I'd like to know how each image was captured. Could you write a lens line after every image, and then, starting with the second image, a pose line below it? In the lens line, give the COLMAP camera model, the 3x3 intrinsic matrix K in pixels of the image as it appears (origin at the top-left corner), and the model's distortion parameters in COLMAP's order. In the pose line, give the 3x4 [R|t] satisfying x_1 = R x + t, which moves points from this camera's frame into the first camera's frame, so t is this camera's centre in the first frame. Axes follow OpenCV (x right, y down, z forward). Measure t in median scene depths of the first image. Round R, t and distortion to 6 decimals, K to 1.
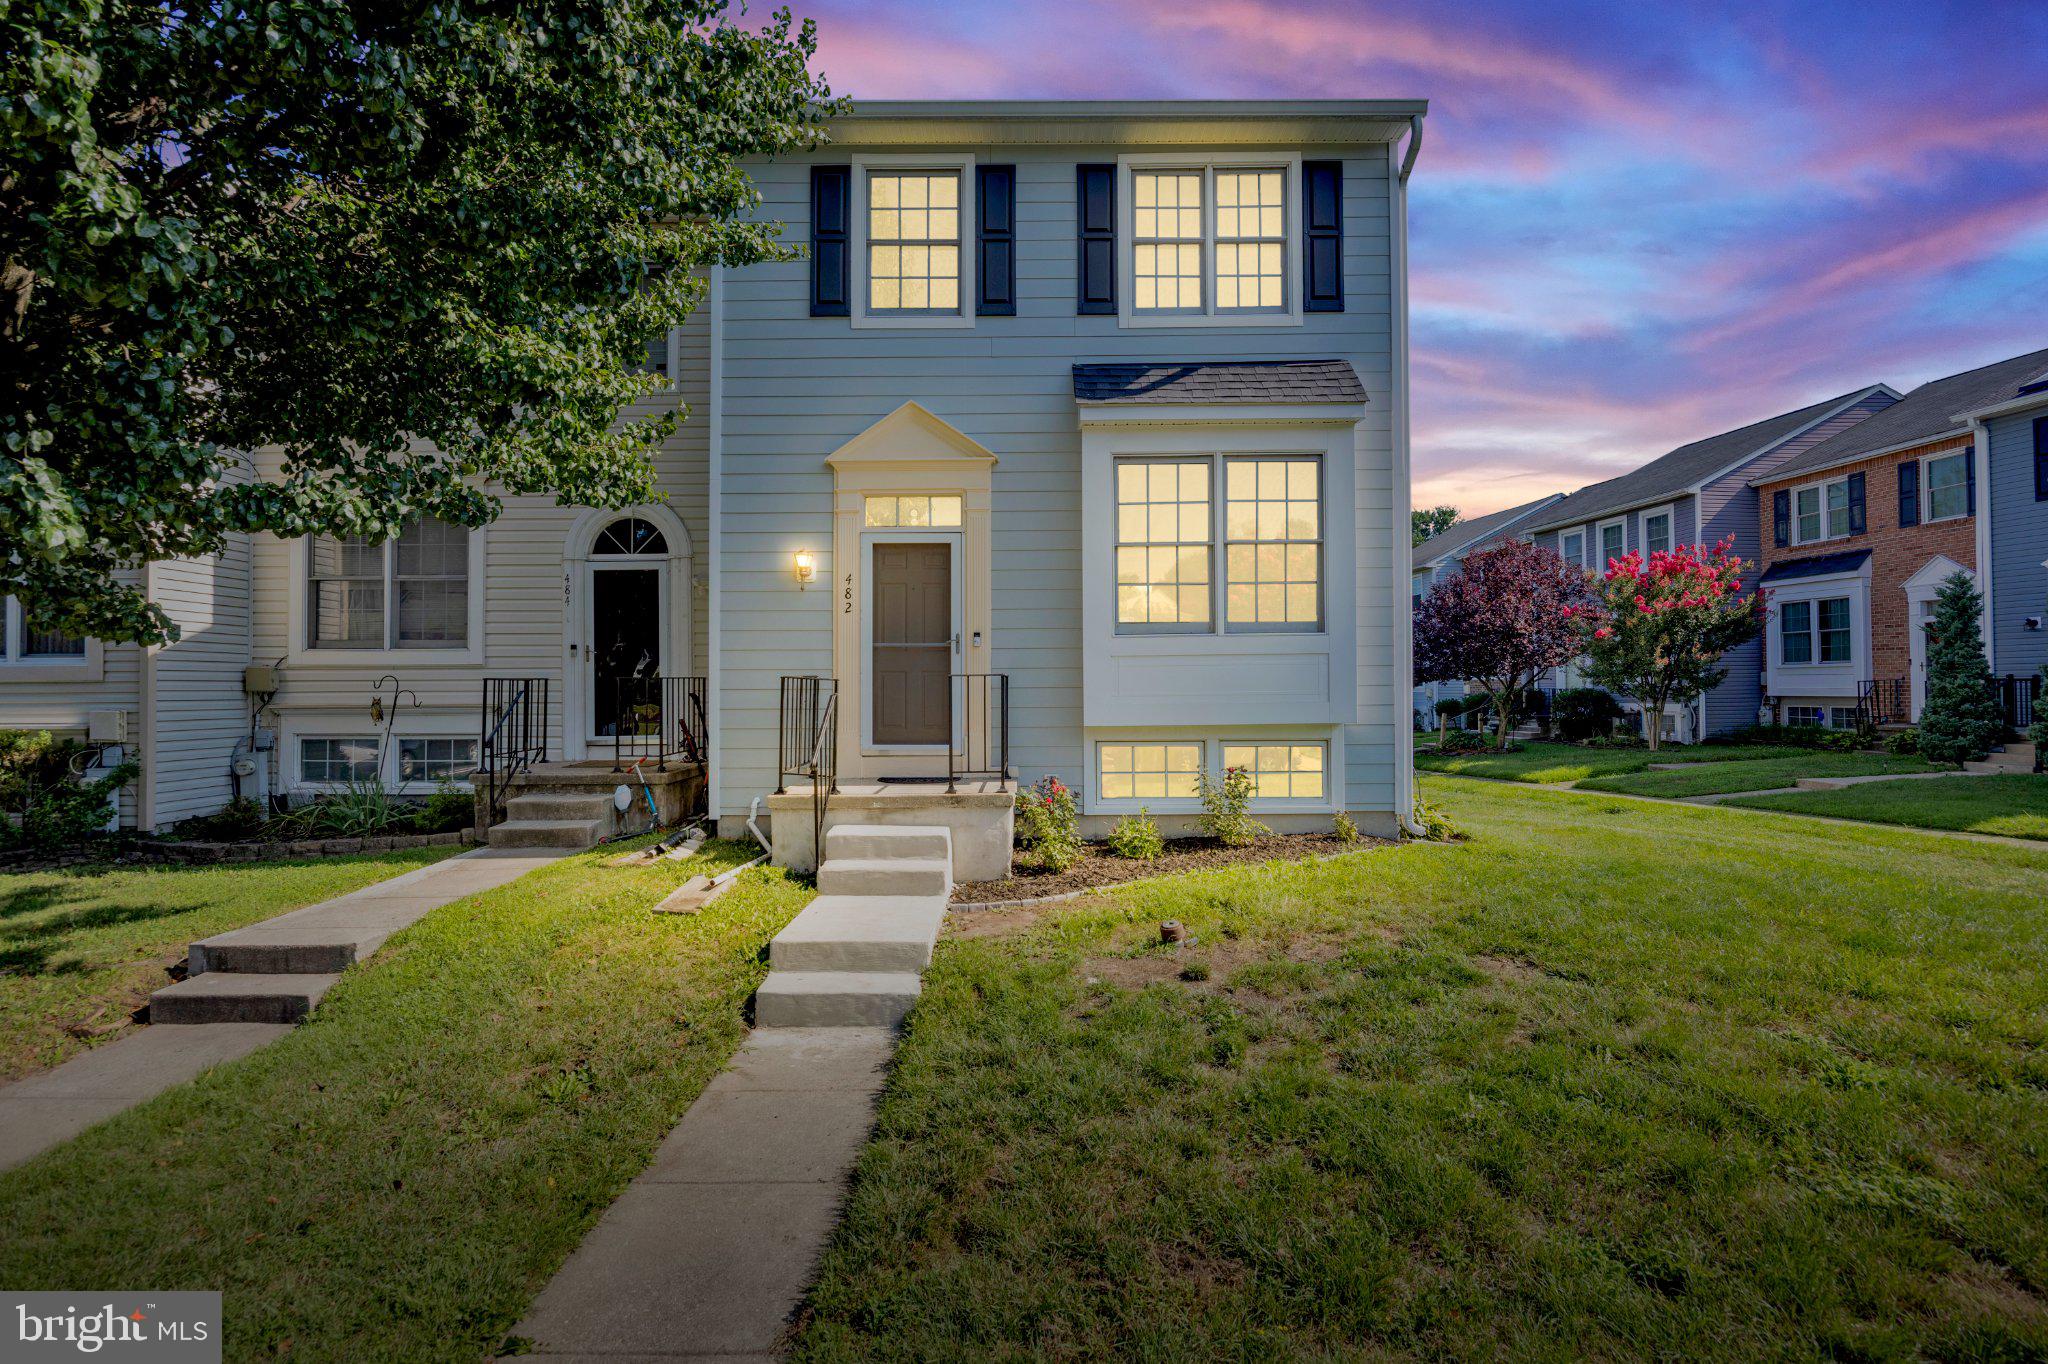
lens RADIAL K [[948.3, 0, 1034.2], [0, 948.3, 675.8], [0, 0, 1]] dist [-0.005030, 0.001103]
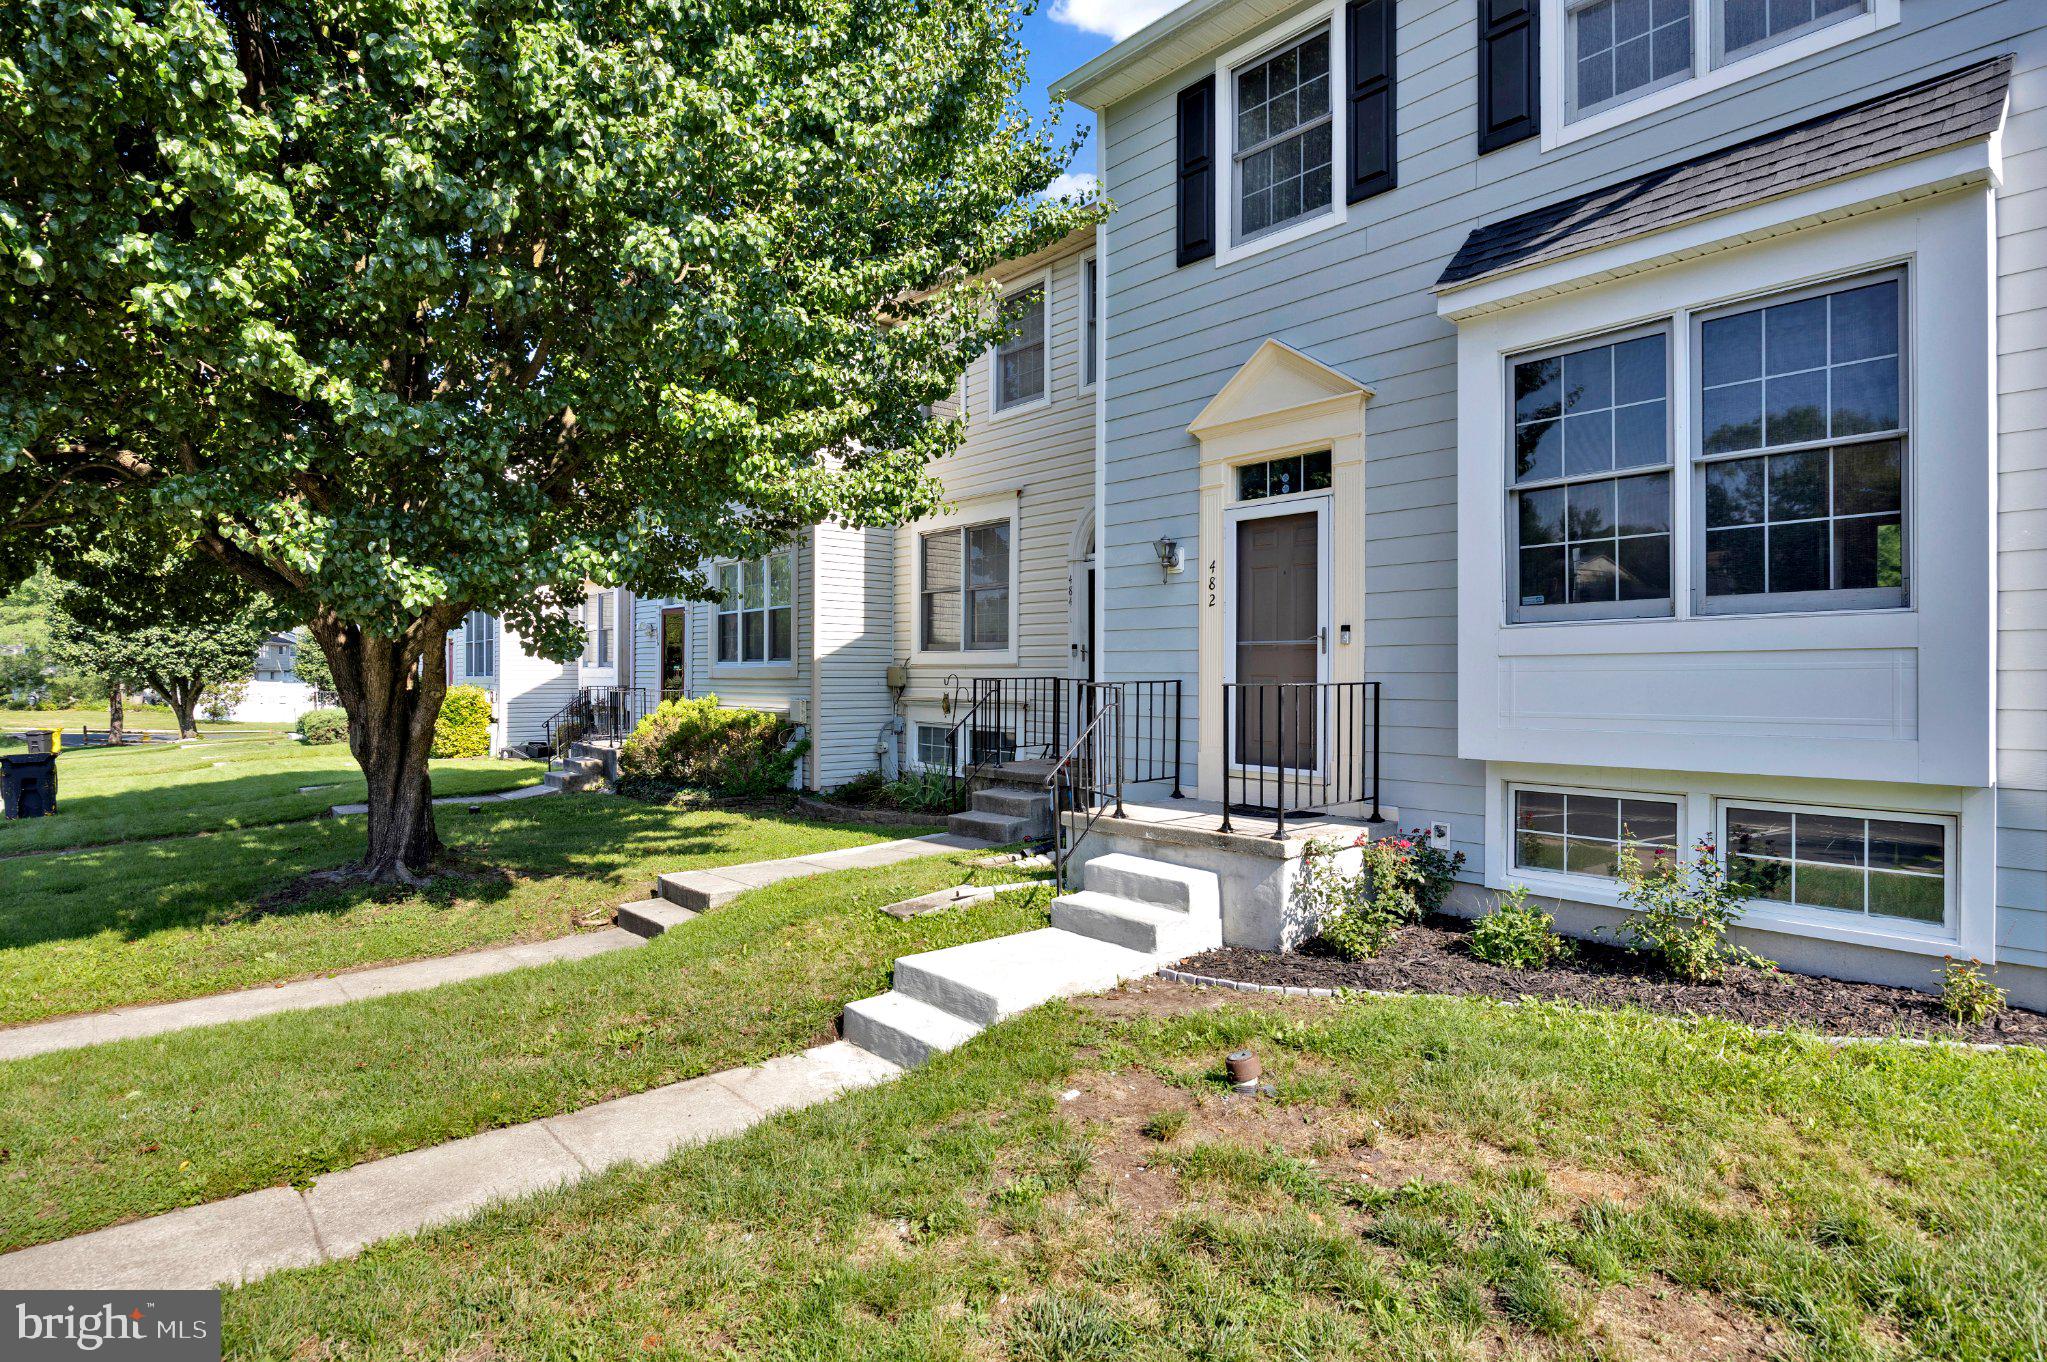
lens RADIAL K [[1060.3, 0, 1012.7], [0, 1060.3, 677.8], [0, 0, 1]] dist [-0.003942, -0.000681]
pose [[0.657170, 0.008934, -0.753689, 0.402682], [0.002426, 0.999900, 0.013968, -0.016292], [0.753738, -0.011008, 0.657083, 0.241644]]
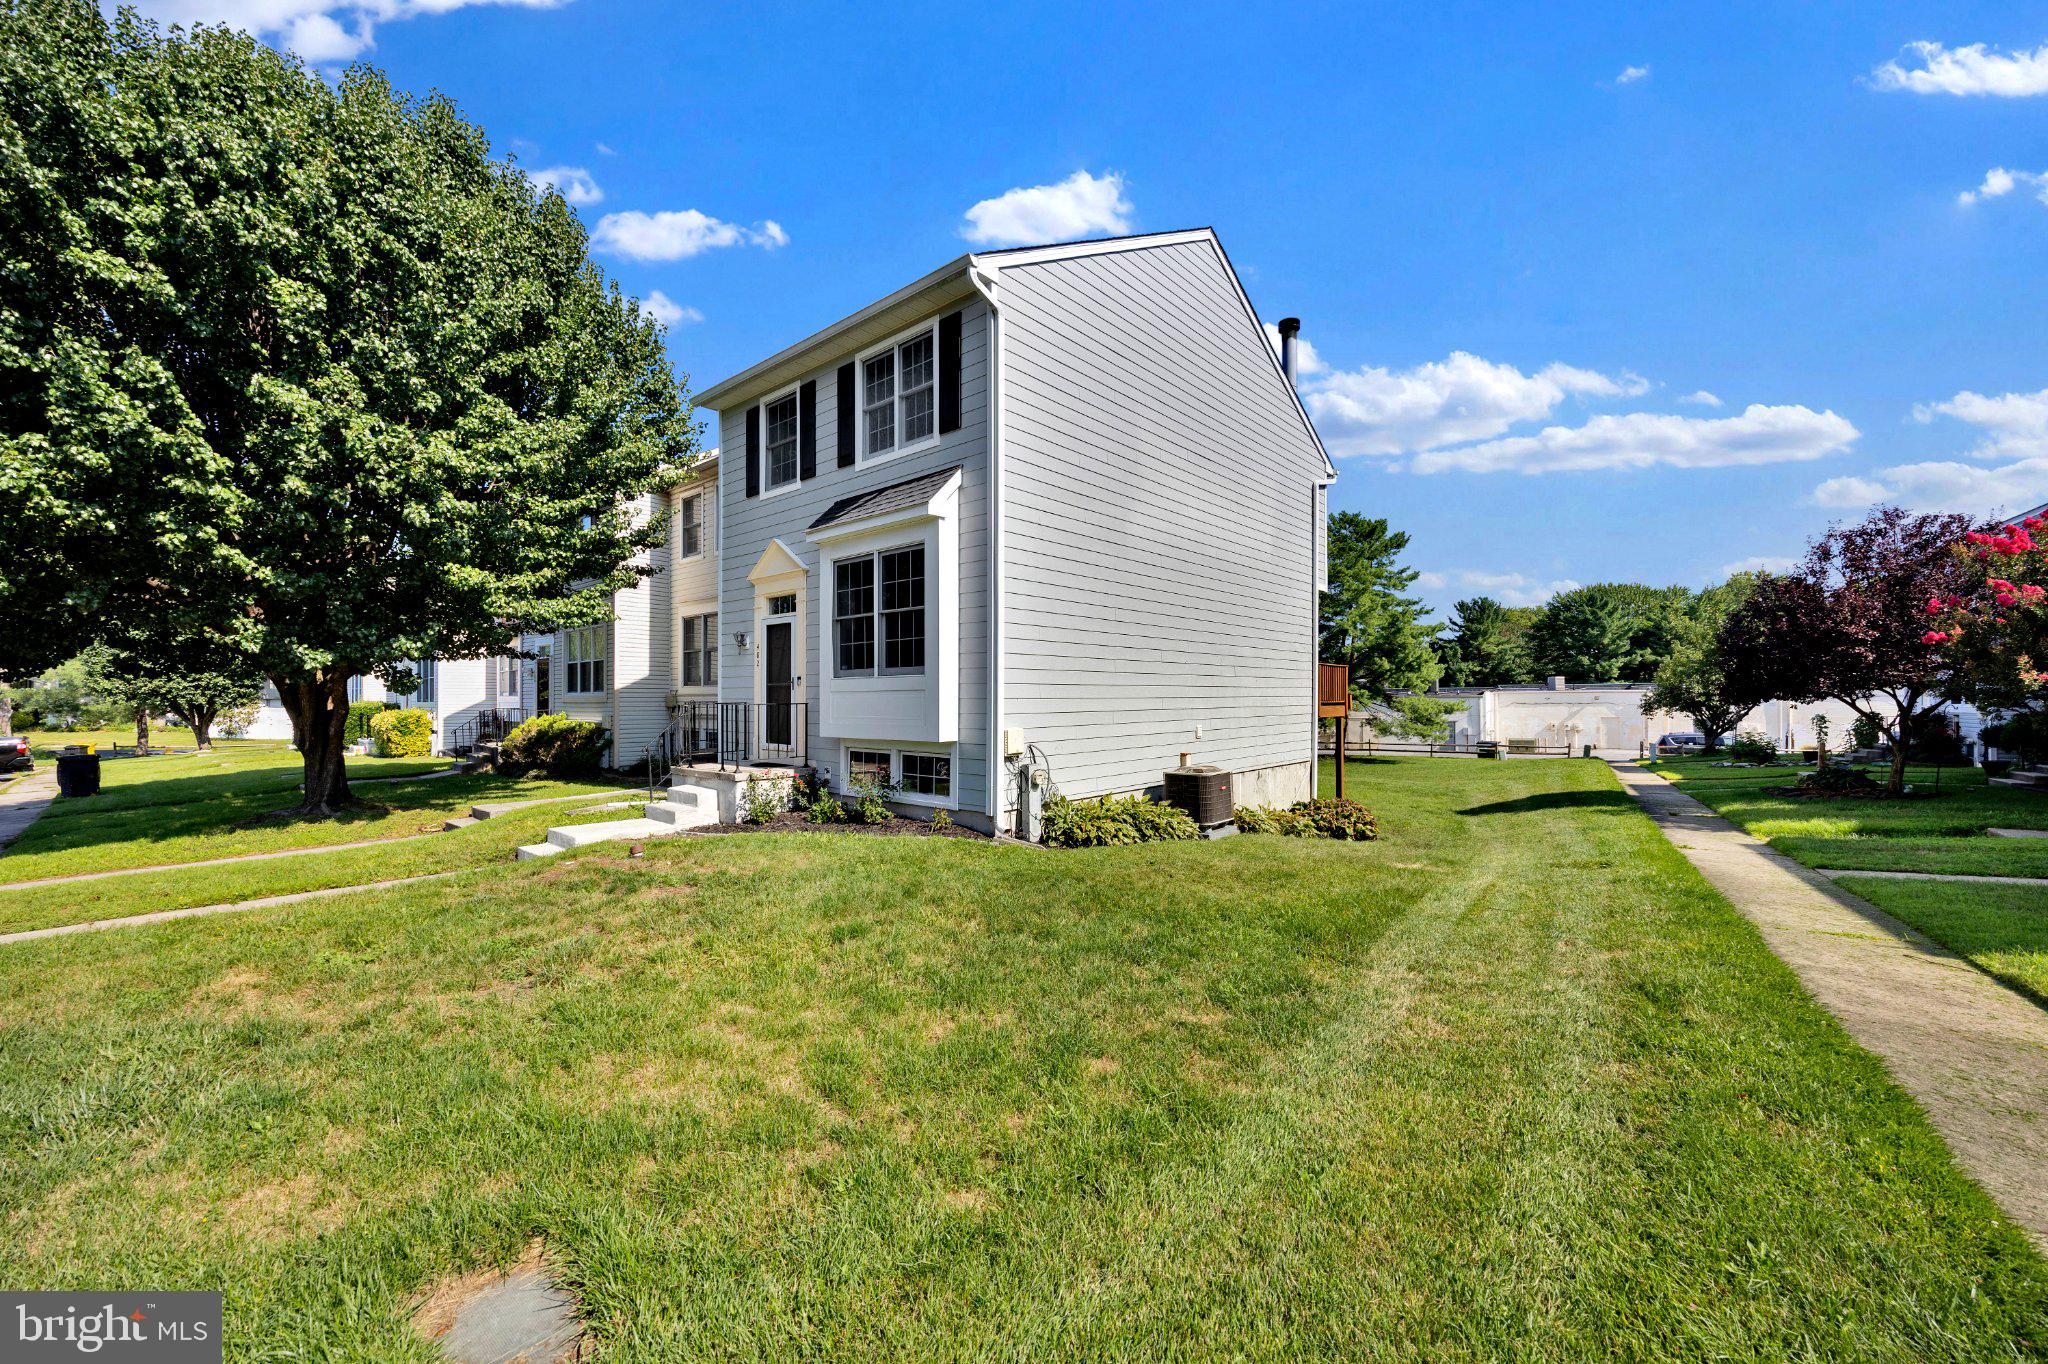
lens RADIAL K [[769.7, 0, 990.5], [0, 769.7, 697.0], [0, 0, 1]] dist [-0.000421, 0.000153]
pose [[0.750331, 0.001619, -0.661060, 1.056879], [0.004635, 0.999960, 0.007709, -0.019177], [0.661046, -0.008848, 0.750293, 0.224714]]
